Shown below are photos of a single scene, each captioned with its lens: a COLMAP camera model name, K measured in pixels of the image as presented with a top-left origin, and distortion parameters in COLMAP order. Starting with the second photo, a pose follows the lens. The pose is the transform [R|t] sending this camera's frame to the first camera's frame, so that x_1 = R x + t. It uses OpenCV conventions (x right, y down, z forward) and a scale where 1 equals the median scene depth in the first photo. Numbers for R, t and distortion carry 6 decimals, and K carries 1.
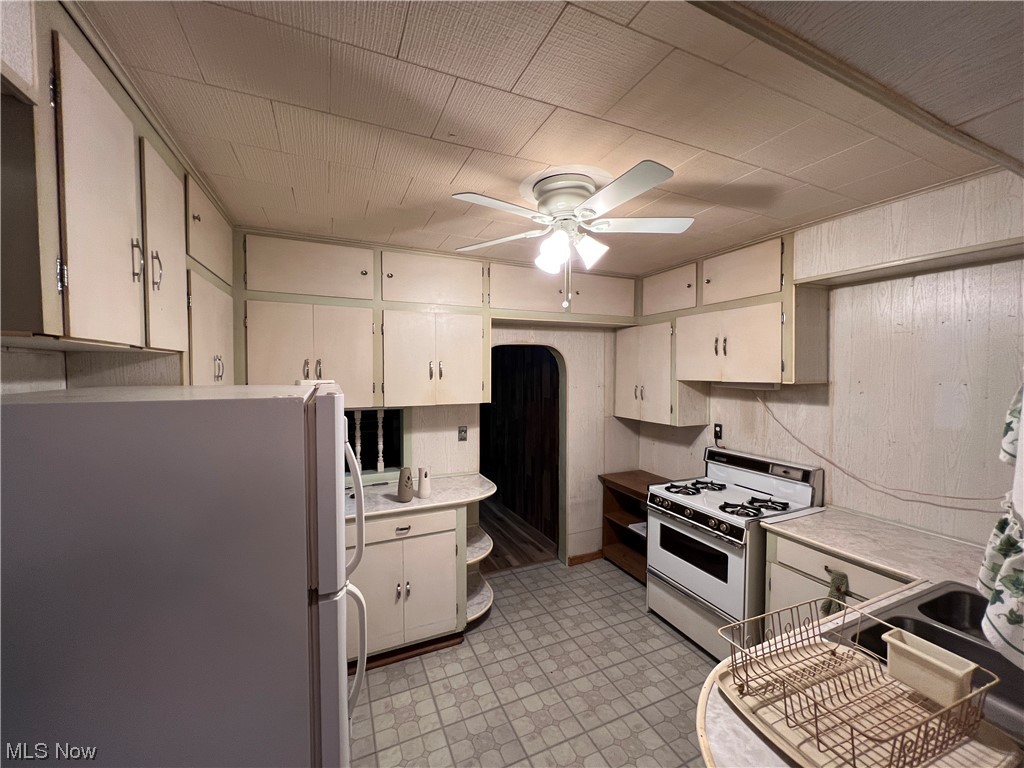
lens RADIAL K [[407.2, 0, 514.3], [0, 407.2, 382.7], [0, 0, 1]] dist [0.001072, -0.000145]
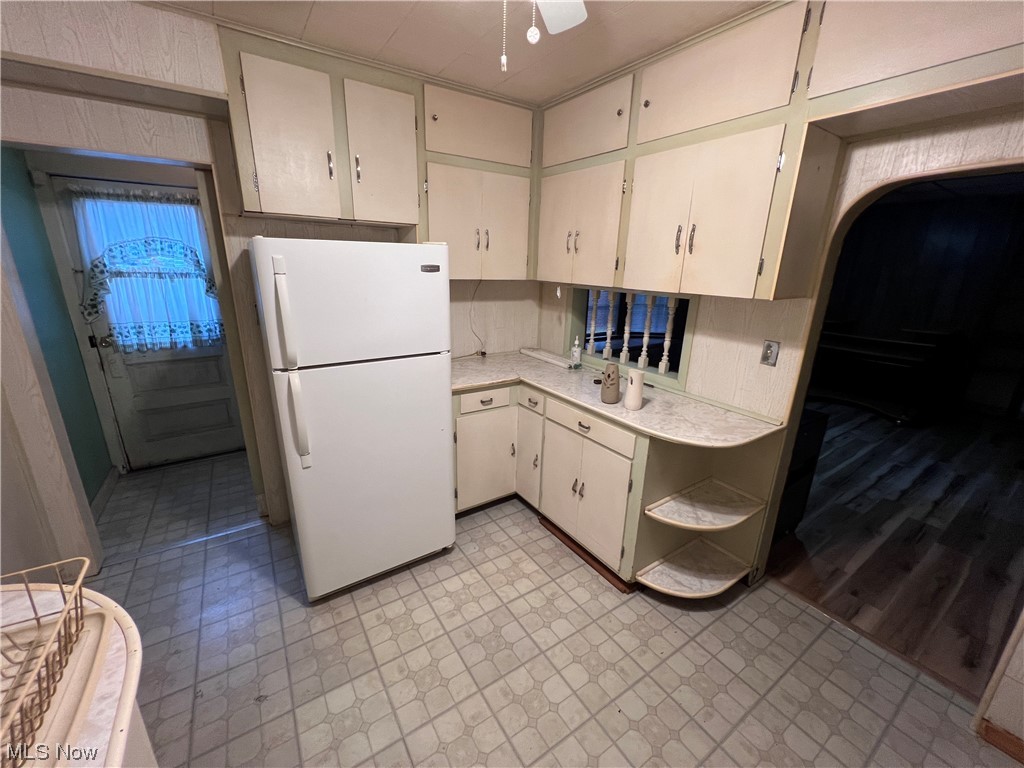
lens RADIAL K [[409.0, 0, 511.1], [0, 409.0, 381.0], [0, 0, 1]] dist [-0.003766, -0.000005]
pose [[0.170622, 0.282820, -0.943875, 0.462976], [-0.060198, 0.959124, 0.276508, 0.024213], [0.983496, 0.009641, 0.180673, 0.610548]]
